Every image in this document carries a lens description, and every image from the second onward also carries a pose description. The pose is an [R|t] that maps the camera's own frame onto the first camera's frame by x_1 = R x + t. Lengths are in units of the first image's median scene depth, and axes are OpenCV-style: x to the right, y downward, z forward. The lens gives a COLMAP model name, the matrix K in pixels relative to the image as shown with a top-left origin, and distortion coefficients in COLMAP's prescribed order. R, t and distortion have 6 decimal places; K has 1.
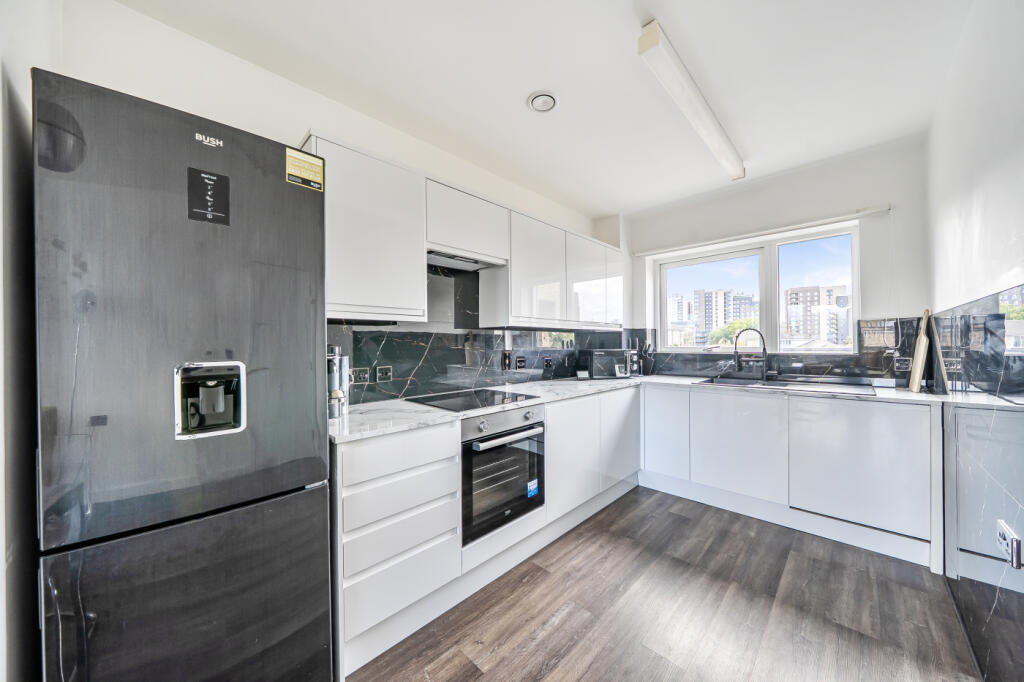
lens RADIAL K [[350.9, 0, 512.8], [0, 350.9, 343.7], [0, 0, 1]] dist [-0.007238, -0.000157]
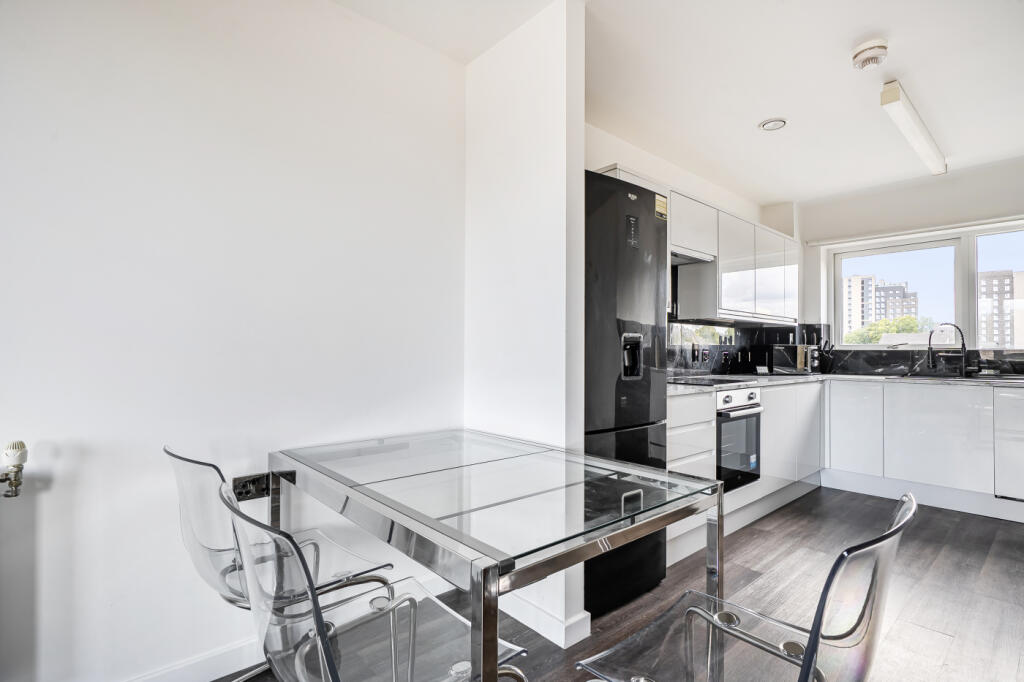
lens RADIAL K [[496.3, 0, 512.3], [0, 496.3, 344.8], [0, 0, 1]] dist [-0.002912, 0.001397]
pose [[0.997553, 0.012318, -0.068823, -0.398535], [-0.013134, 0.999849, -0.011419, 0.043756], [0.068672, 0.012295, 0.997564, -0.420930]]
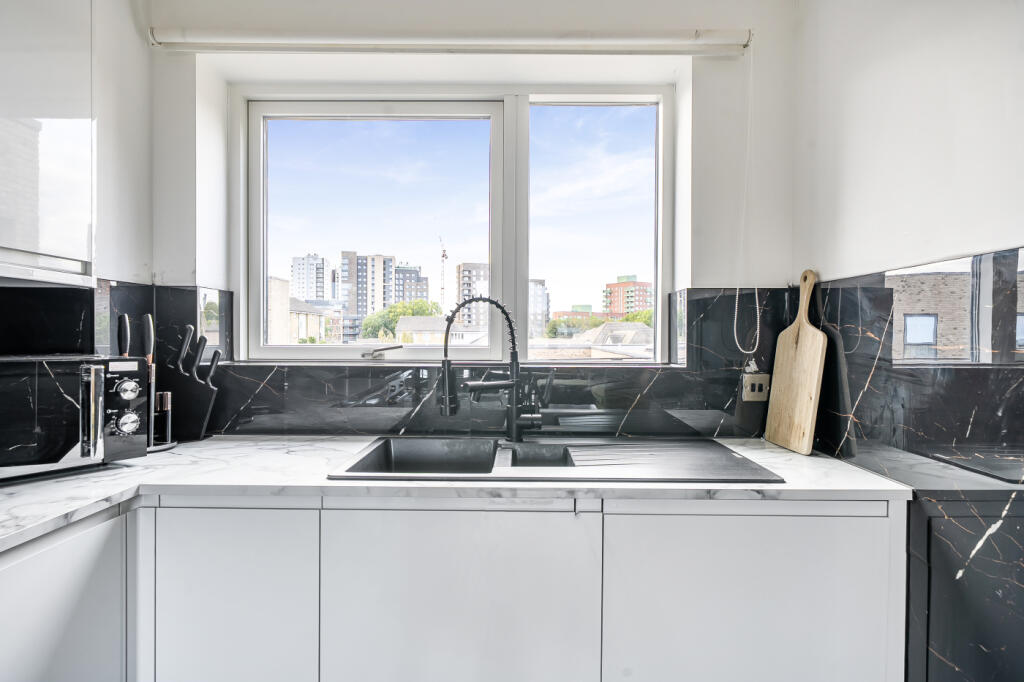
lens RADIAL K [[601.4, 0, 512.3], [0, 601.4, 342.4], [0, 0, 1]] dist [0.003489, 0.000762]
pose [[0.727454, 0.006501, 0.686126, 0.256668], [-0.014305, 0.999881, 0.005692, -0.001345], [-0.686008, -0.013956, 0.727460, 0.490555]]
